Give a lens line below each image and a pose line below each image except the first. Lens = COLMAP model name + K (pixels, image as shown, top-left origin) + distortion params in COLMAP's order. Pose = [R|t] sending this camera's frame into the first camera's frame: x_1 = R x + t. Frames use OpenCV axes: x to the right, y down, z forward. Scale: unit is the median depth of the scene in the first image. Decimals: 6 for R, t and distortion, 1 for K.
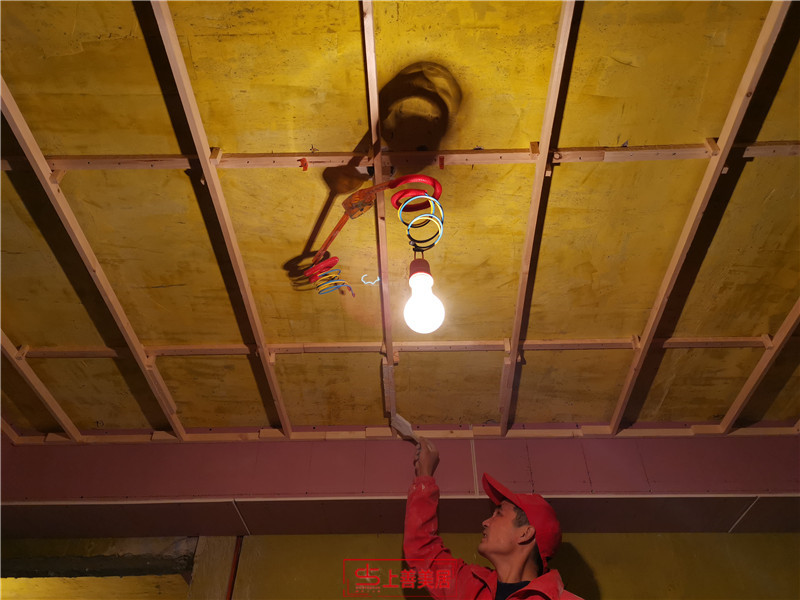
lens RADIAL K [[609.7, 0, 397.2], [0, 609.7, 296.5], [0, 0, 1]] dist [0.062075, -0.069112]
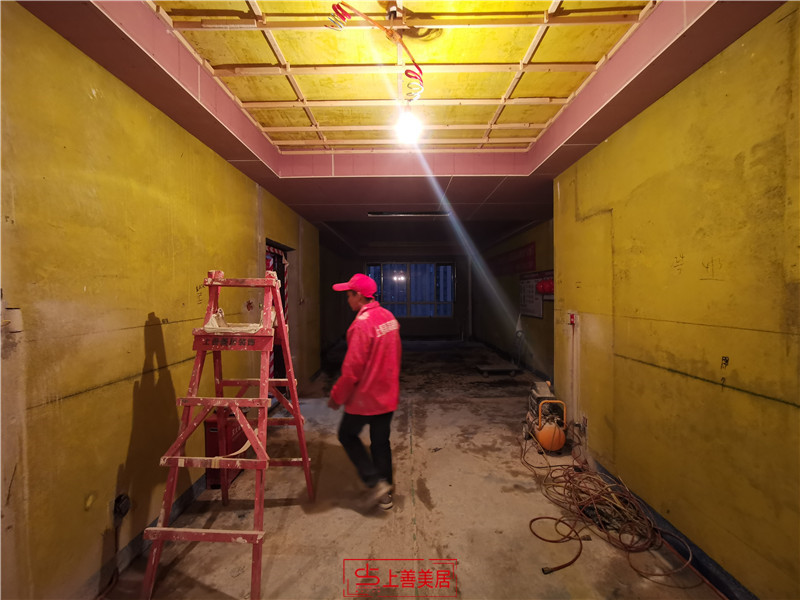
lens RADIAL K [[368.4, 0, 400.0], [0, 368.4, 300.0], [0, 0, 1]] dist [0.000051, 0.000001]
pose [[-0.023317, -0.017177, 0.999581, -0.933560], [-0.699151, 0.714962, -0.004023, 0.338686], [-0.714593, -0.698952, -0.028680, 0.247474]]
